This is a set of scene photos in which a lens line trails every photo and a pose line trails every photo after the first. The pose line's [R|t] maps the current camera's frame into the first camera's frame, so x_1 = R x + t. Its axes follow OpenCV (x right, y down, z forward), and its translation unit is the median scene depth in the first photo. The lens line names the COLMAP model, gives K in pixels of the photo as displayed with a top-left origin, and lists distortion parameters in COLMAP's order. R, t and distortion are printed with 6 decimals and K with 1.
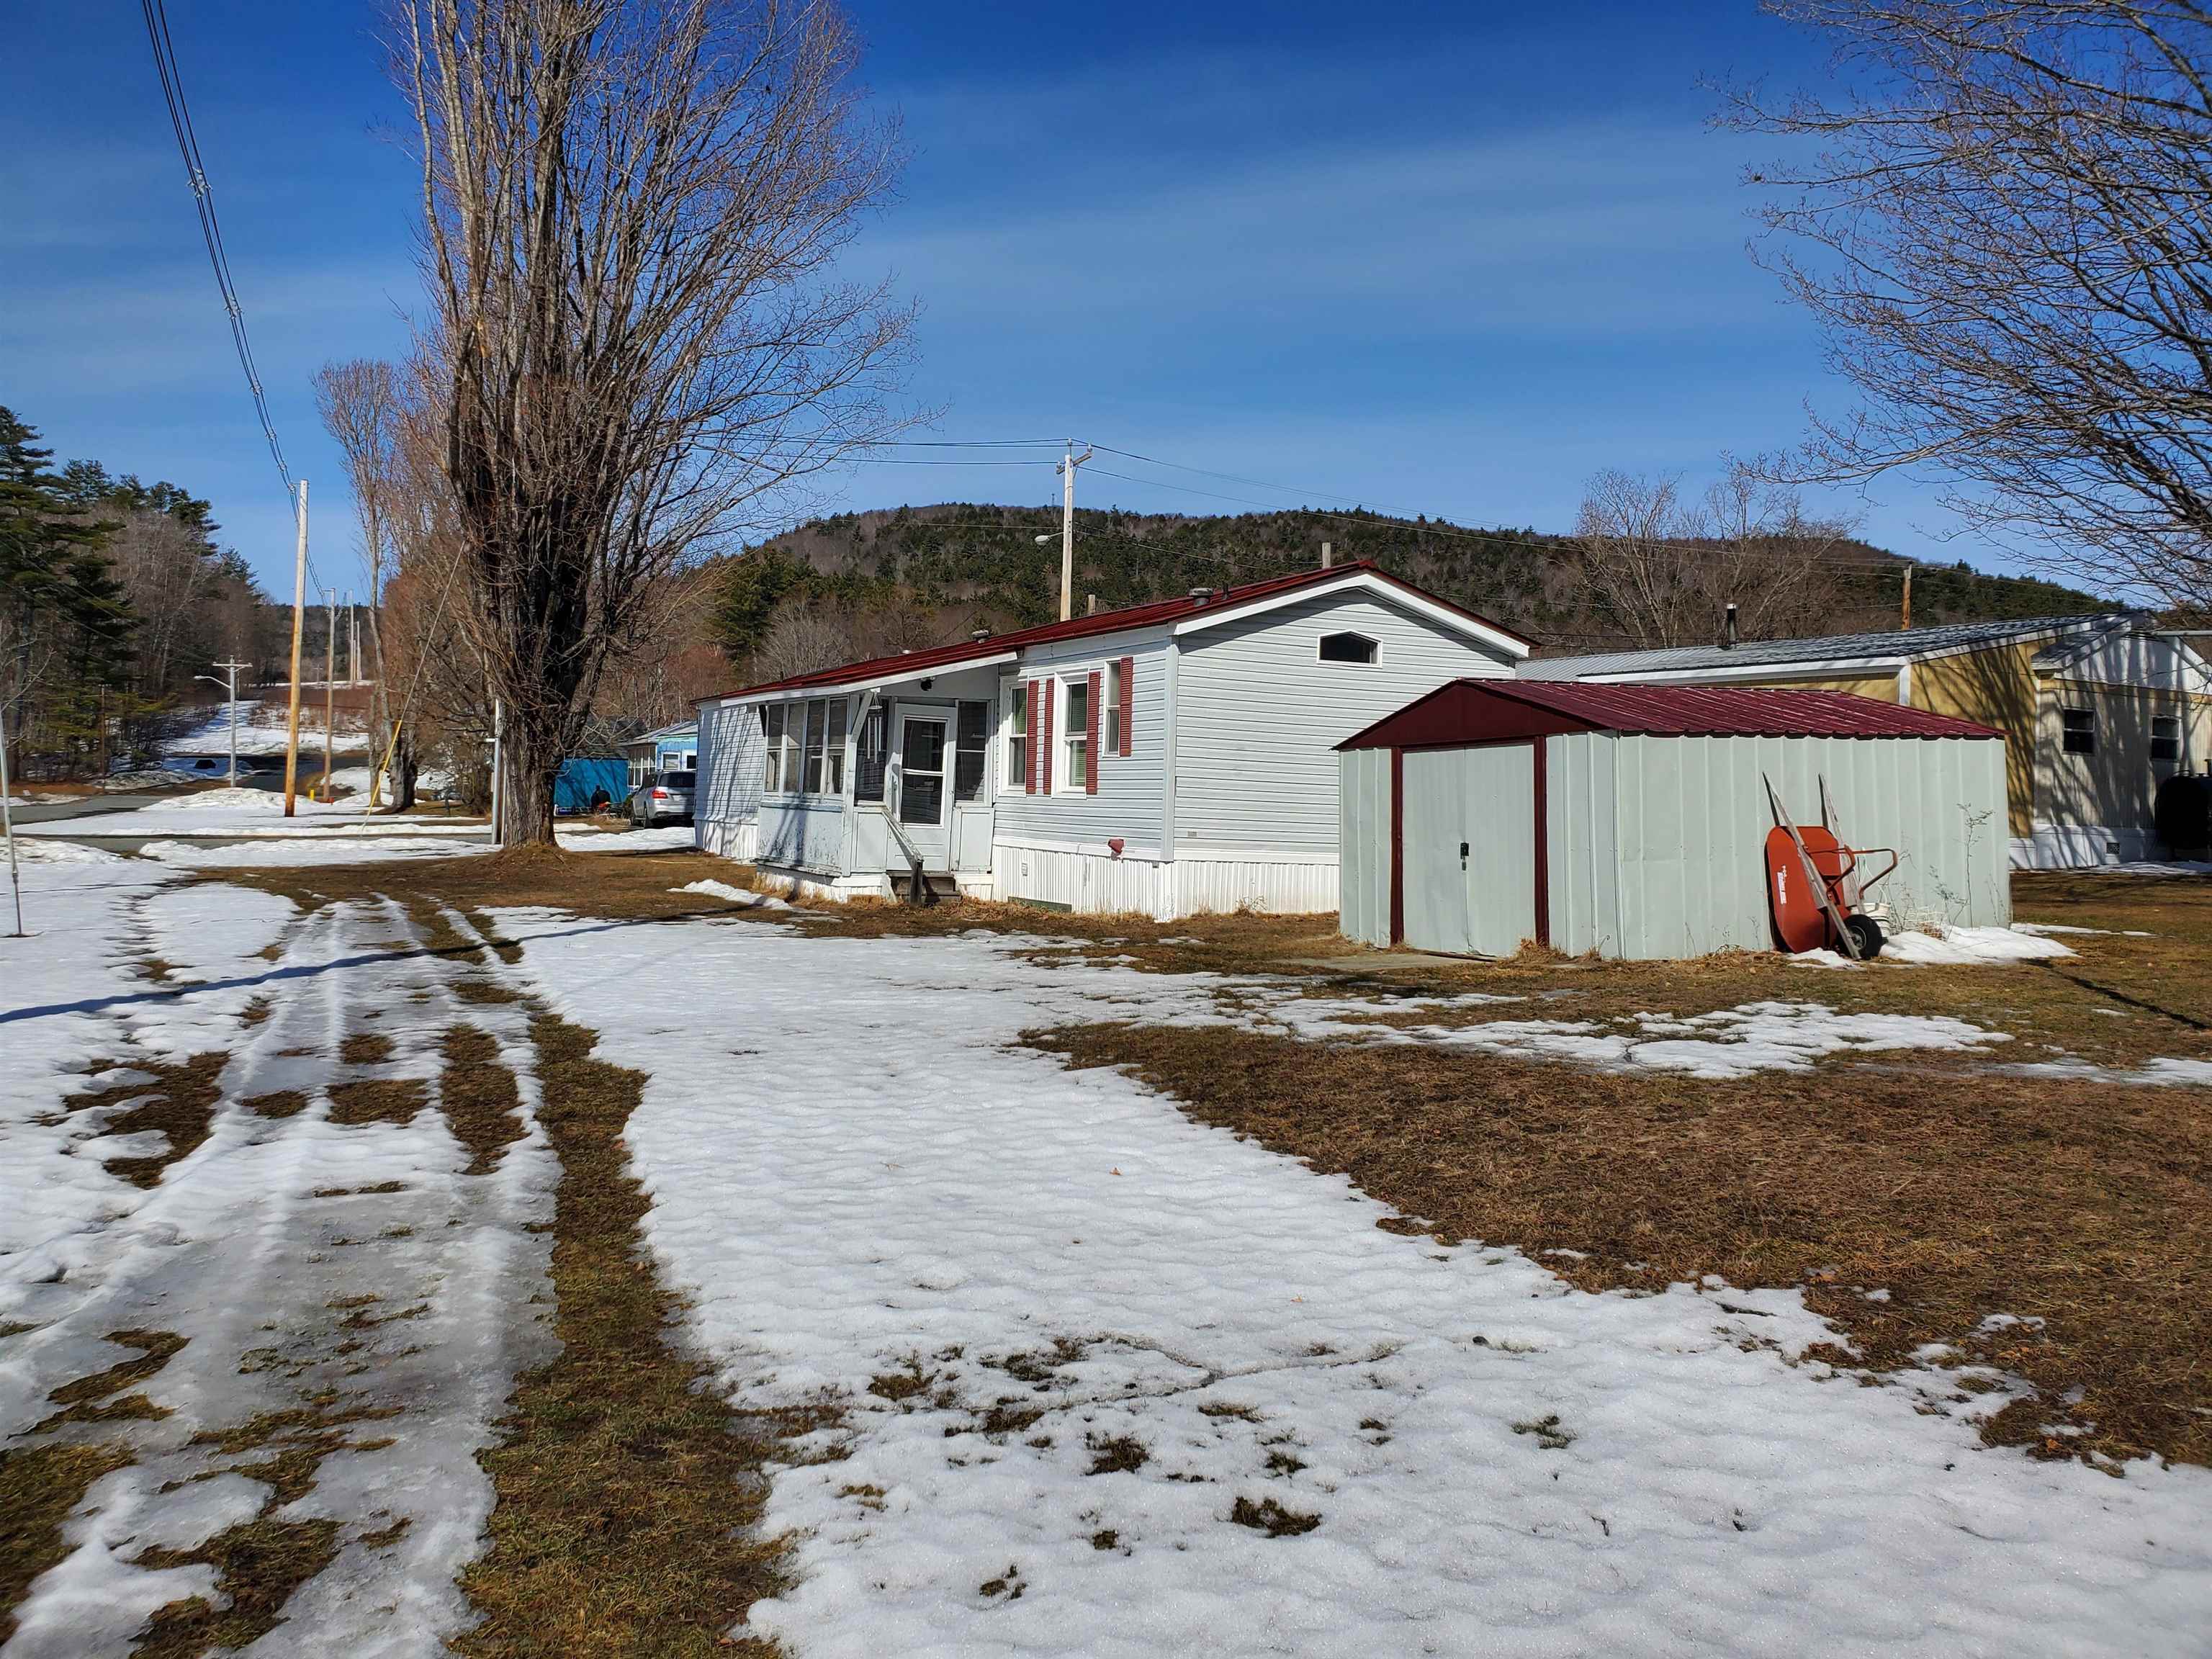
lens RADIAL K [[1745.1, 0, 1115.8], [0, 1745.1, 816.0], [0, 0, 1]] dist [0.035155, -0.064357]
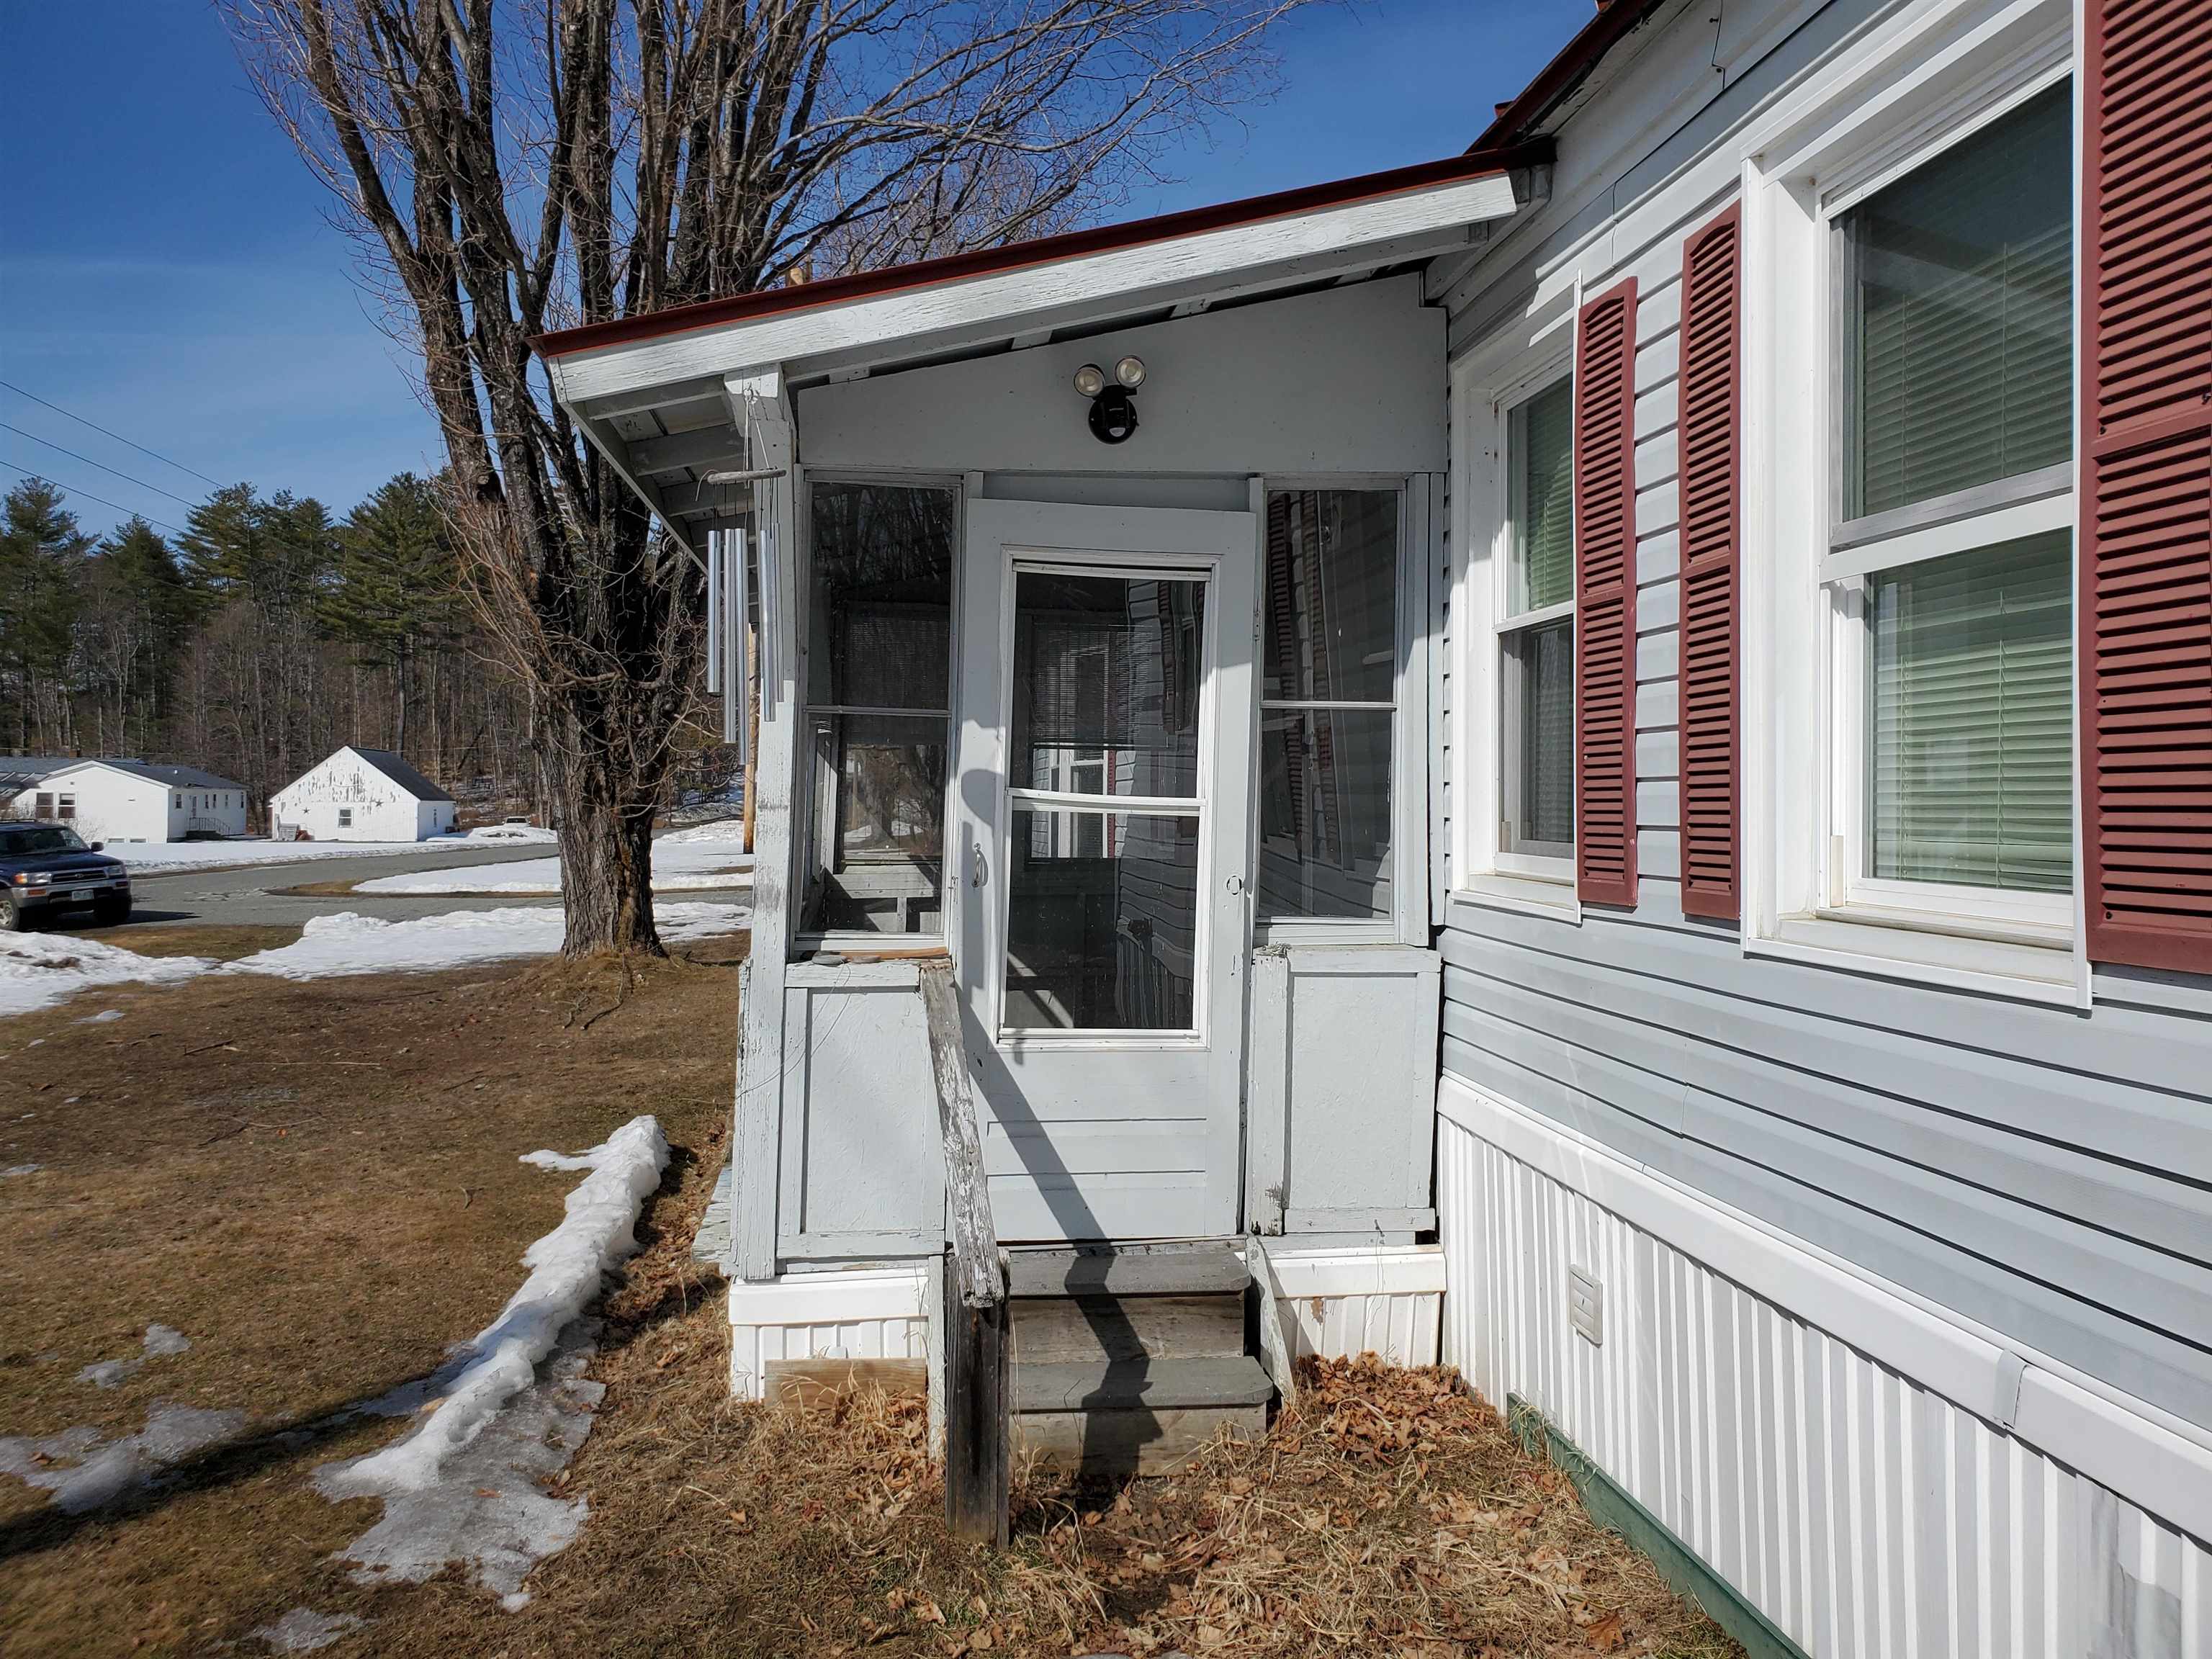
lens RADIAL K [[1745.1, 0, 1115.8], [0, 1745.1, 816.0], [0, 0, 1]] dist [0.035155, -0.064357]
pose [[0.947913, -0.024337, -0.317599, -0.037913], [0.022653, 0.999703, -0.008995, -0.021391], [0.317724, 0.001332, 0.948182, 0.786733]]
